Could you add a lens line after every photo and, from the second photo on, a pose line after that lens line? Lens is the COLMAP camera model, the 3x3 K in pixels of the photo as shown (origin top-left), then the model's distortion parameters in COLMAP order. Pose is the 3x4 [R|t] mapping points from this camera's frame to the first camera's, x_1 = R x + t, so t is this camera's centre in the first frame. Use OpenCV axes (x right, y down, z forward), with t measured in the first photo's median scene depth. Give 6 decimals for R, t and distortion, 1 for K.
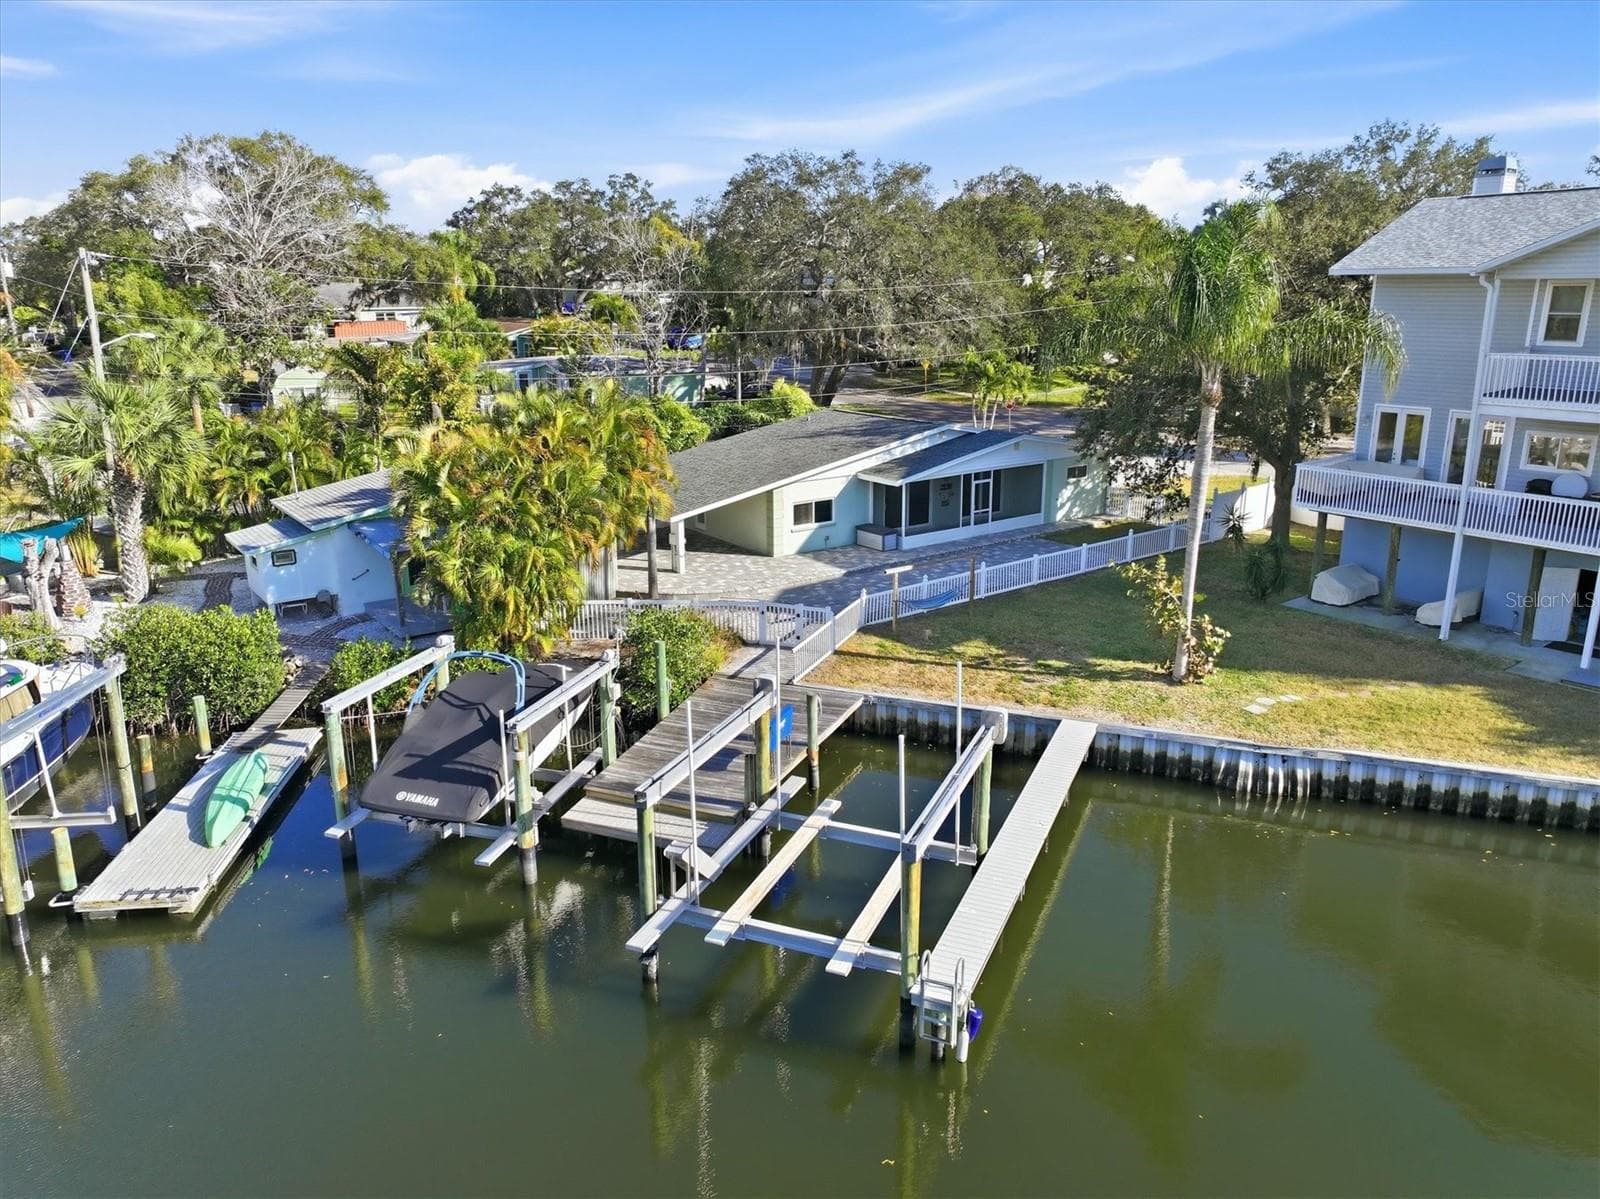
lens RADIAL K [[1120.2, 0, 805.9], [0, 1120.2, 591.8], [0, 0, 1]] dist [0.002887, 0.006398]
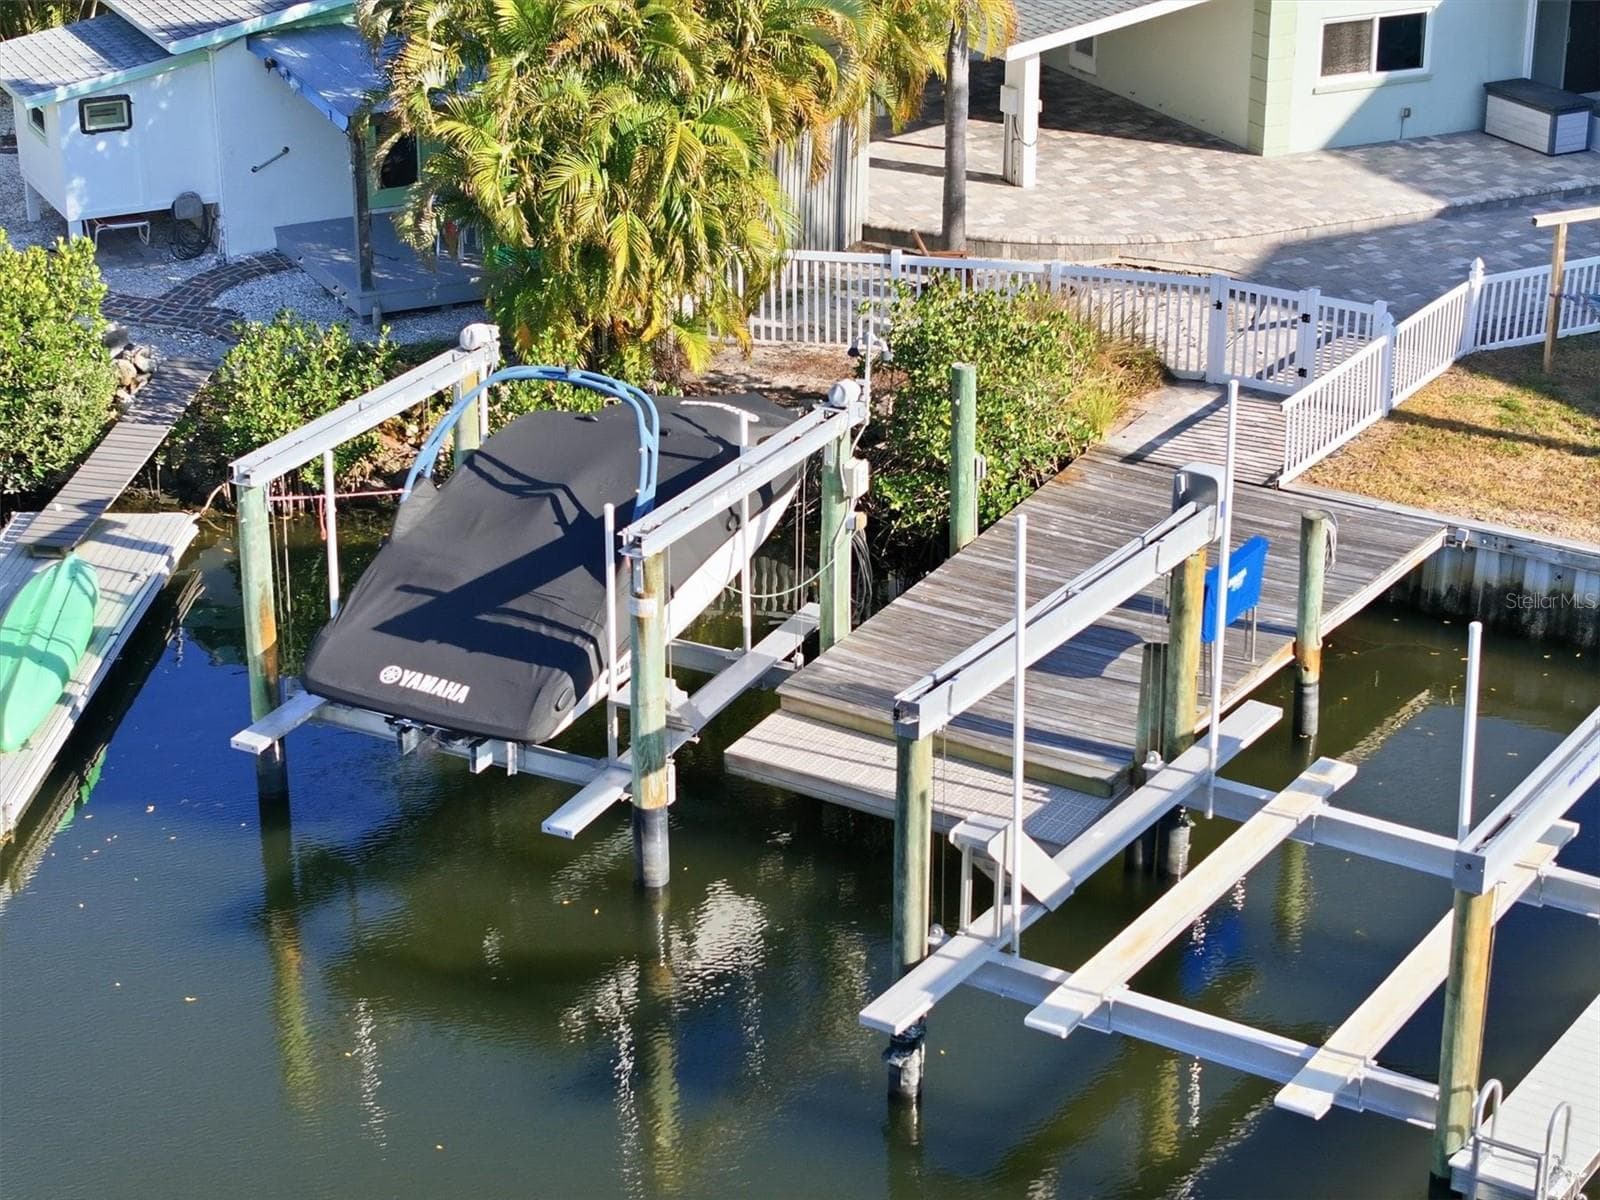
lens RADIAL K [[3168.5, 0, 793.3], [0, 3168.5, 644.0], [0, 0, 1]] dist [-0.131717, 0.293577]
pose [[0.981944, 0.075225, -0.173571, 0.019748], [-0.049932, 0.988062, 0.145740, -0.020986], [0.182462, -0.134442, 0.973978, -0.174749]]
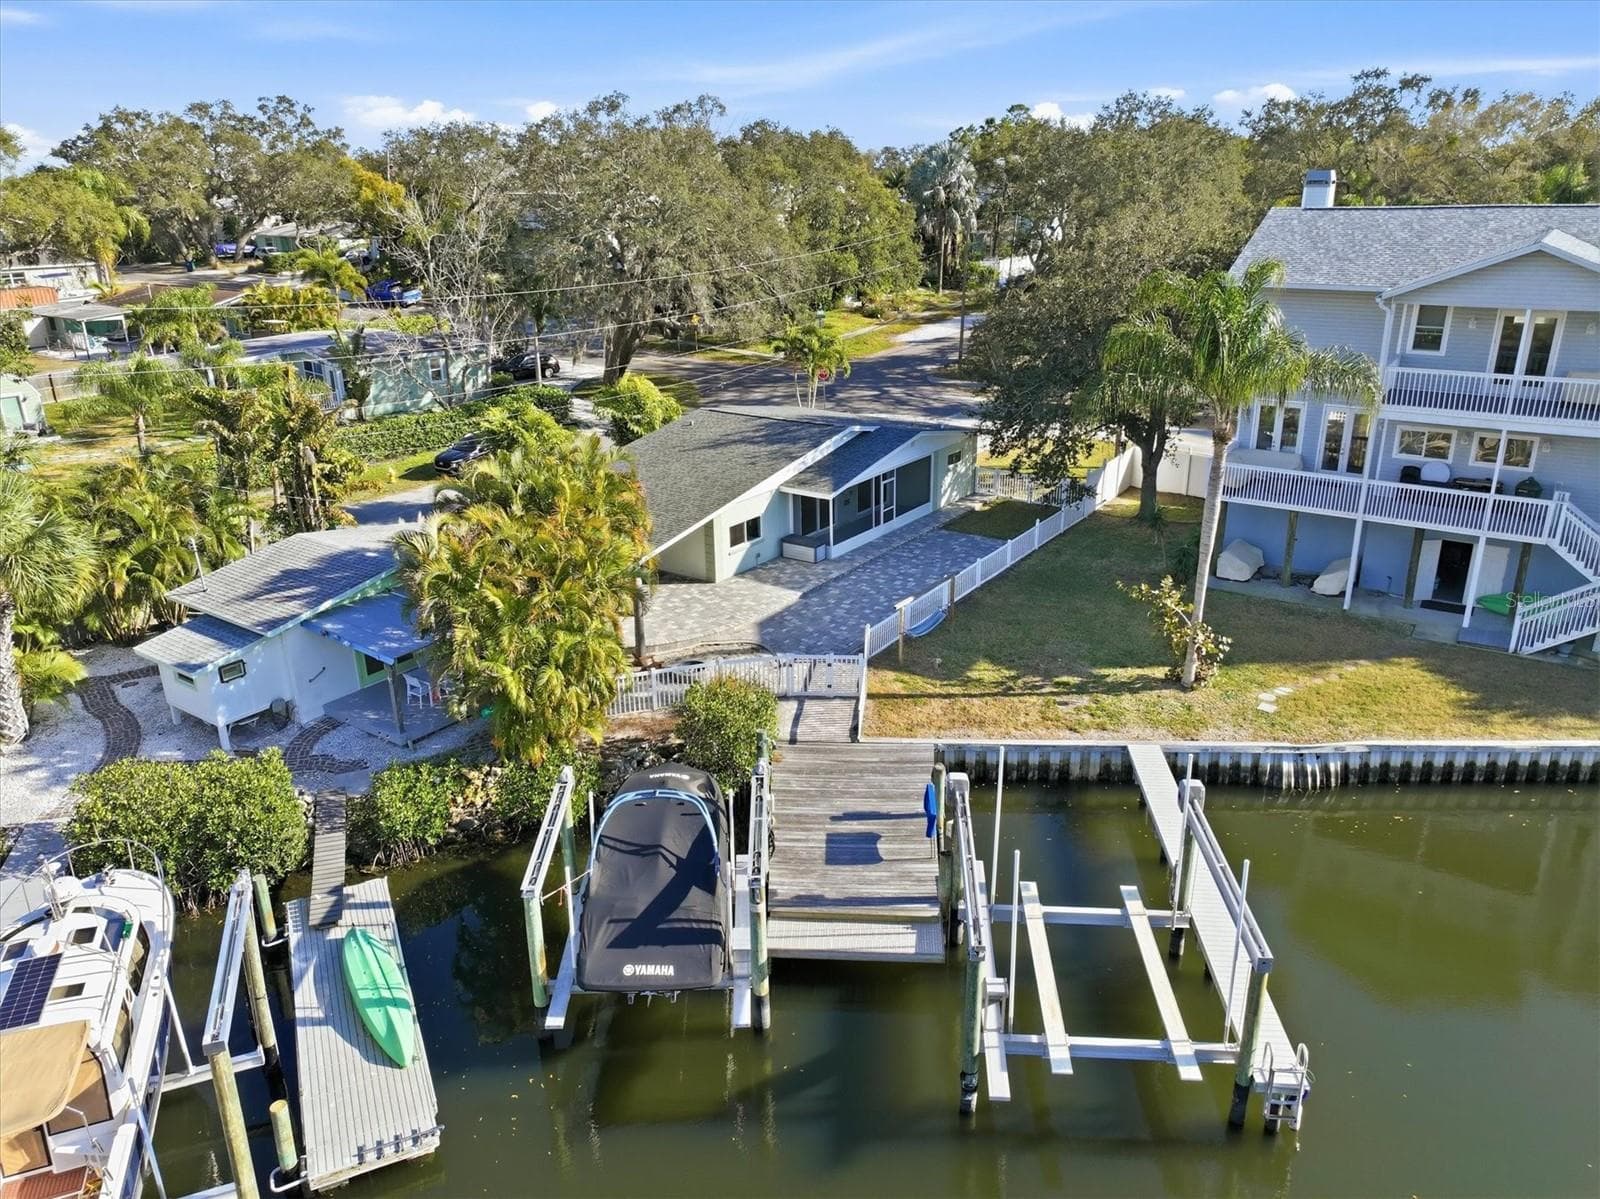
lens RADIAL K [[1120.2, 0, 805.9], [0, 1120.2, 591.8], [0, 0, 1]] dist [0.002887, 0.006398]
pose [[0.949675, -0.115174, 0.291293, -0.338701], [0.091944, 0.991481, 0.092262, -0.150208], [-0.299438, -0.060837, 0.952174, 0.064603]]
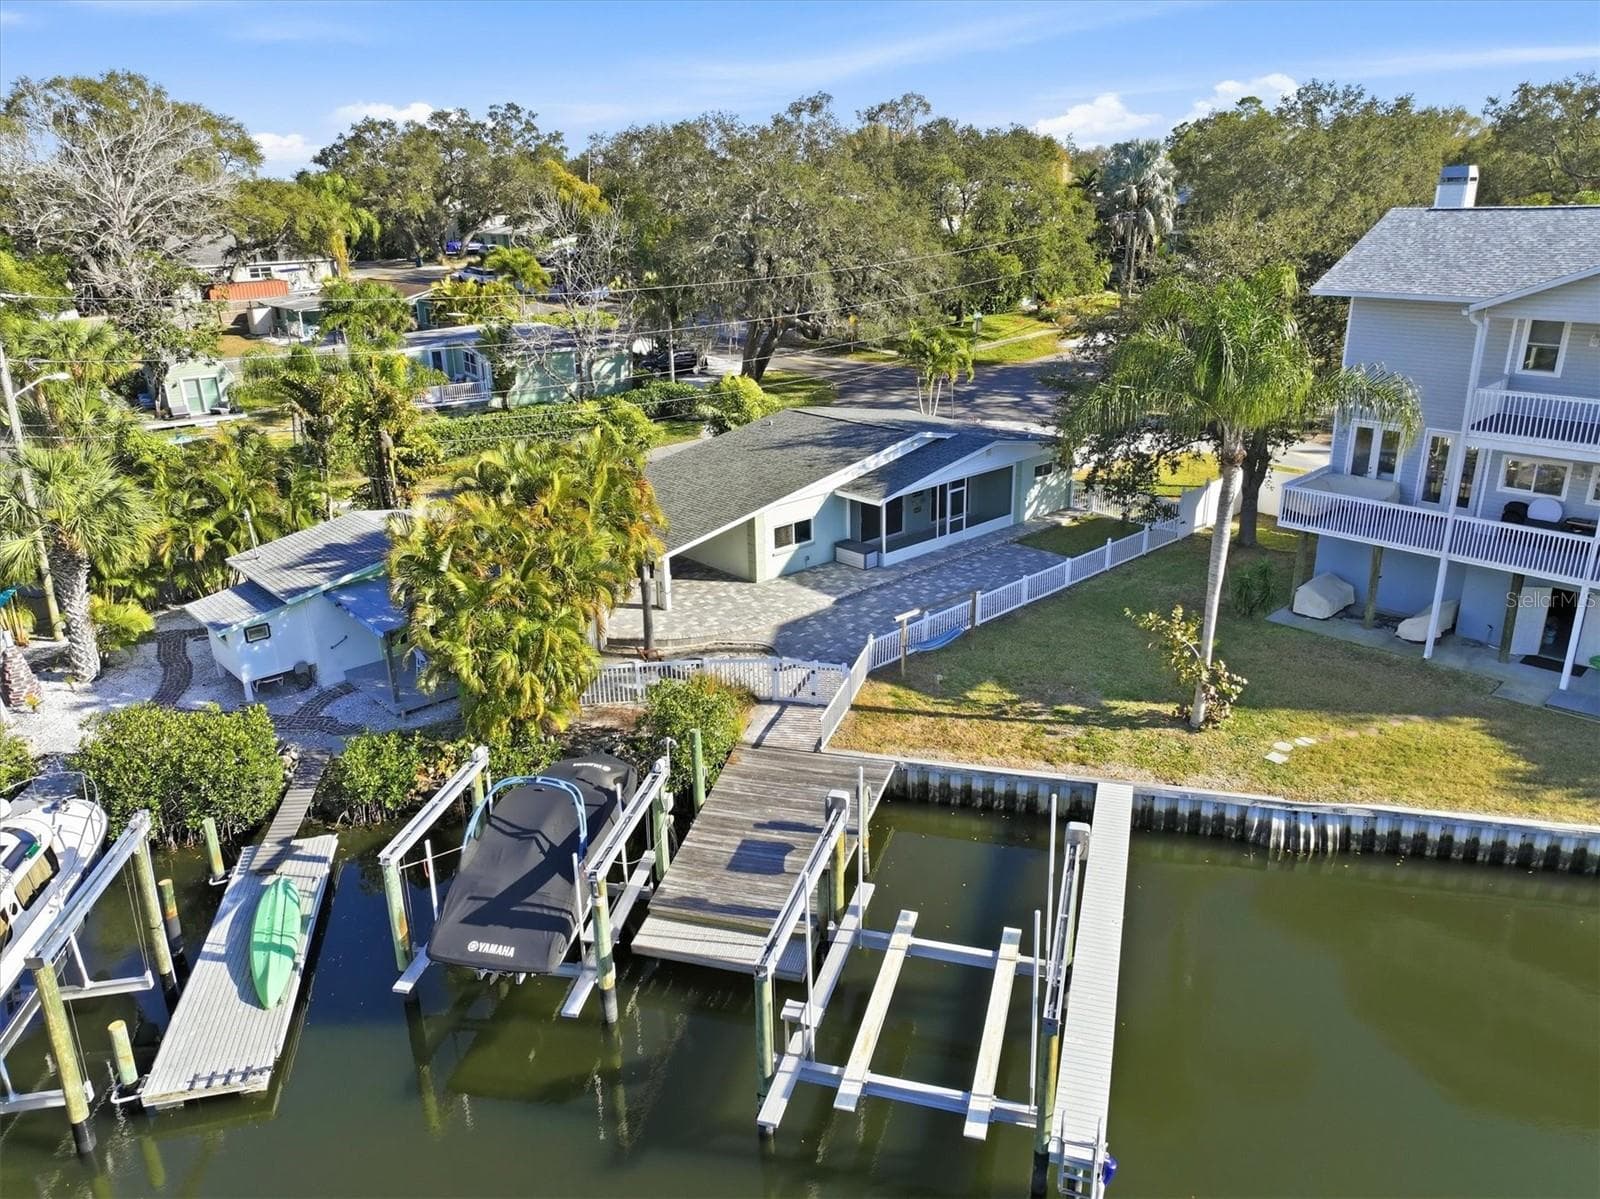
lens RADIAL K [[1133.6, 0, 805.7], [0, 1133.6, 591.1], [0, 0, 1]] dist [0.000131, 0.010905]
pose [[0.994195, -0.048494, 0.096043, -0.115322], [0.041318, 0.996301, 0.075348, -0.136667], [-0.099342, -0.070942, 0.992521, 0.018182]]
